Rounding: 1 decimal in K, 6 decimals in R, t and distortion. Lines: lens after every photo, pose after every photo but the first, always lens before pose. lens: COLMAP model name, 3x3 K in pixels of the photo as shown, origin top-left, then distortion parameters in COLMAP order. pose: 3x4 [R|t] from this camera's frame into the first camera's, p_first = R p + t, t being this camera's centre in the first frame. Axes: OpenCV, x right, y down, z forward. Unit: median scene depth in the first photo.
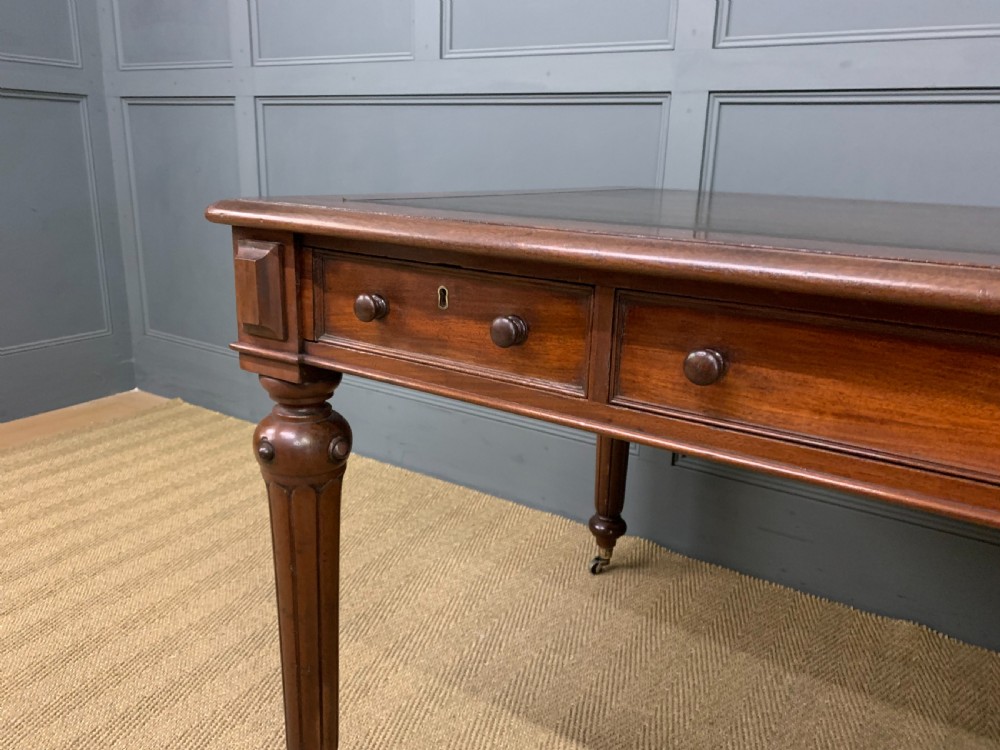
lens RADIAL K [[769.4, 0, 505.2], [0, 769.4, 367.0], [0, 0, 1]] dist [0.023538, -0.011956]
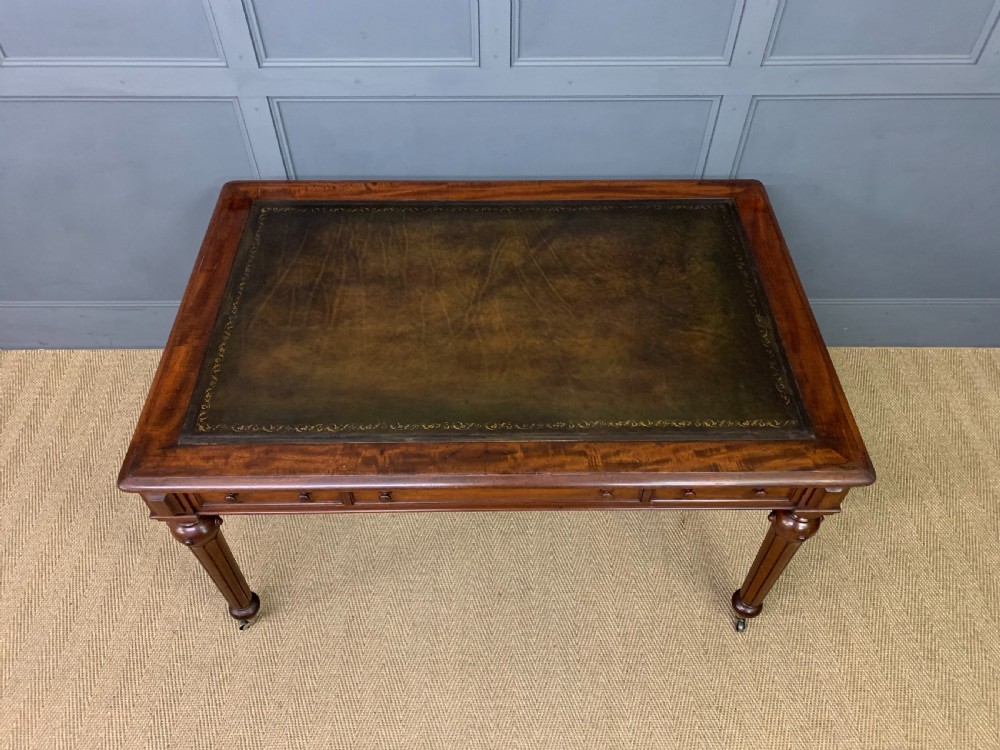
lens RADIAL K [[769.4, 0, 498.6], [0, 769.4, 372.4], [0, 0, 1]] dist [0.023538, -0.011956]
pose [[0.839784, -0.437627, 0.321318, -0.046257], [0.170635, 0.774591, 0.609009, -0.853110], [-0.515409, -0.456608, 0.725164, -0.464035]]
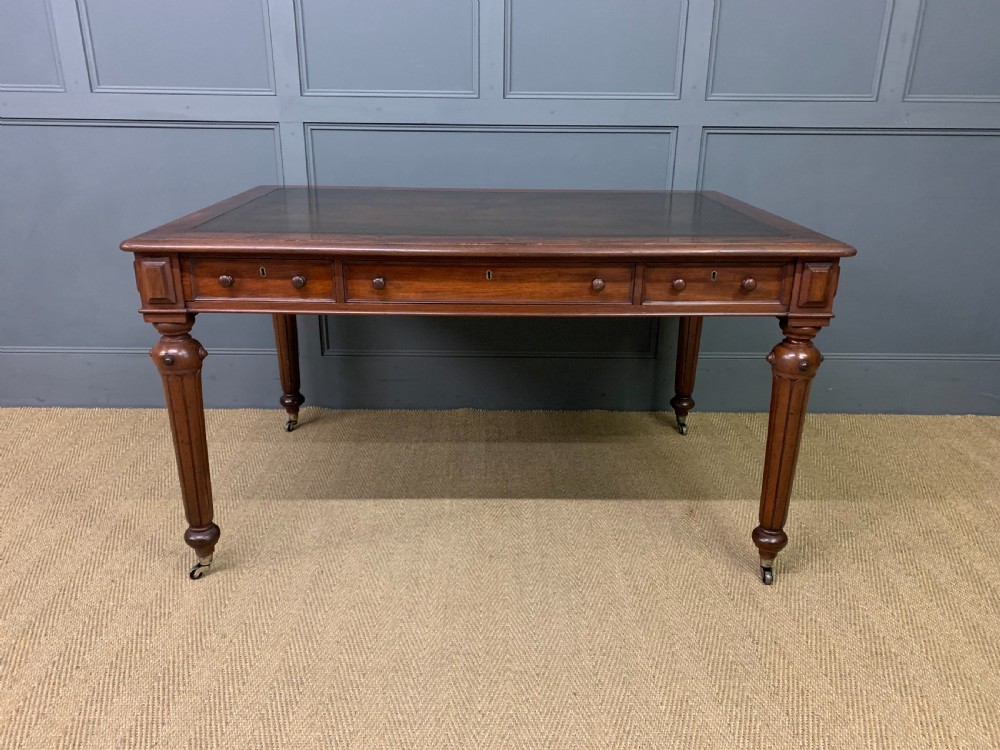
lens RADIAL K [[769.4, 0, 497.5], [0, 769.4, 376.2], [0, 0, 1]] dist [0.023538, -0.011956]
pose [[0.839589, -0.212830, 0.499794, -0.373875], [0.162421, 0.976318, 0.142904, 0.000531], [-0.518373, -0.038804, 0.854274, -0.727920]]
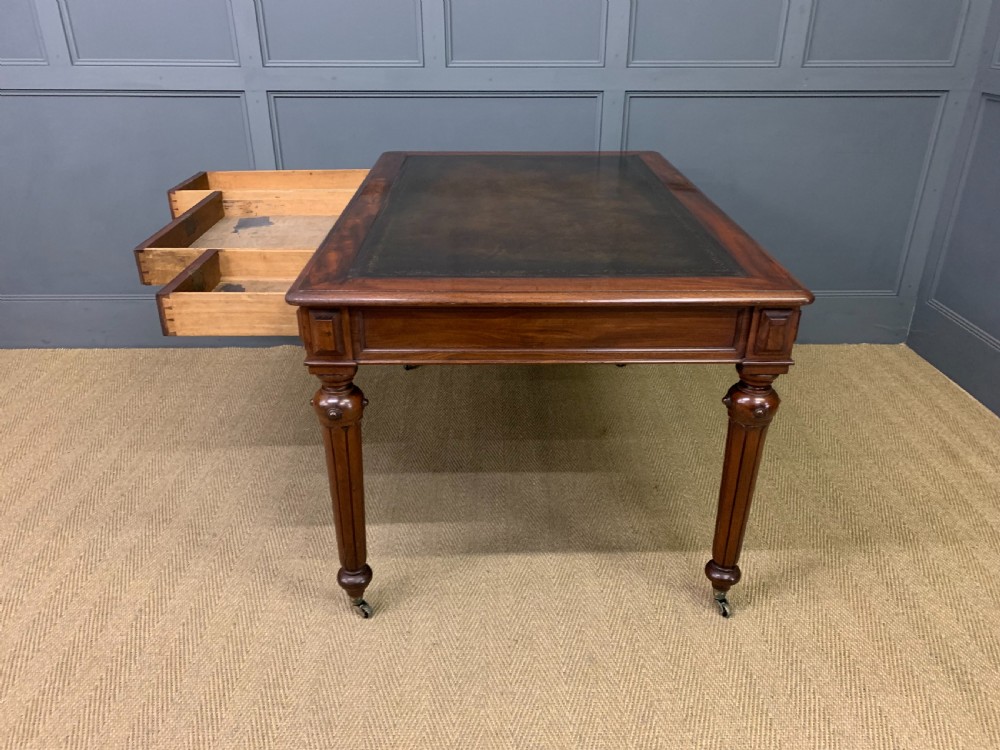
lens RADIAL K [[769.4, 0, 505.0], [0, 769.4, 380.1], [0, 0, 1]] dist [0.023538, -0.011956]
pose [[0.829258, -0.277310, 0.485211, -0.395635], [0.173173, 0.952978, 0.248686, -0.073809], [-0.531359, -0.122200, 0.838287, -1.046200]]
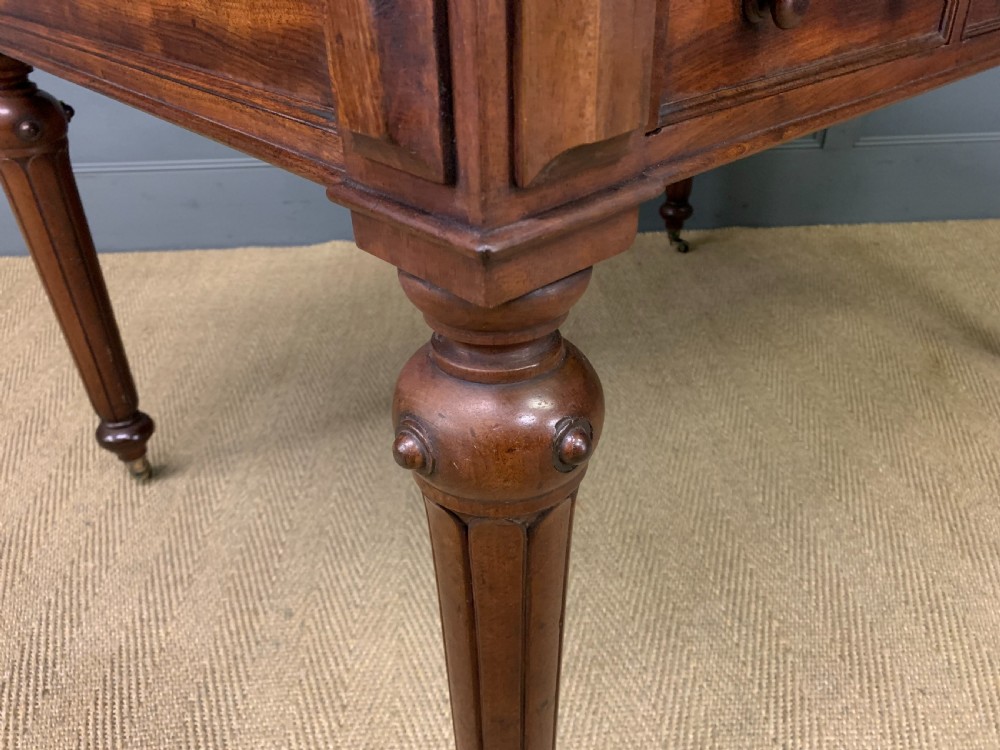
lens RADIAL K [[769.4, 0, 502.0], [0, 769.4, 388.5], [0, 0, 1]] dist [0.023538, -0.011956]
pose [[0.808983, -0.356589, 0.467323, -0.312878], [0.199922, 0.914505, 0.351726, 0.099494], [-0.552791, -0.191113, 0.811109, -0.111598]]
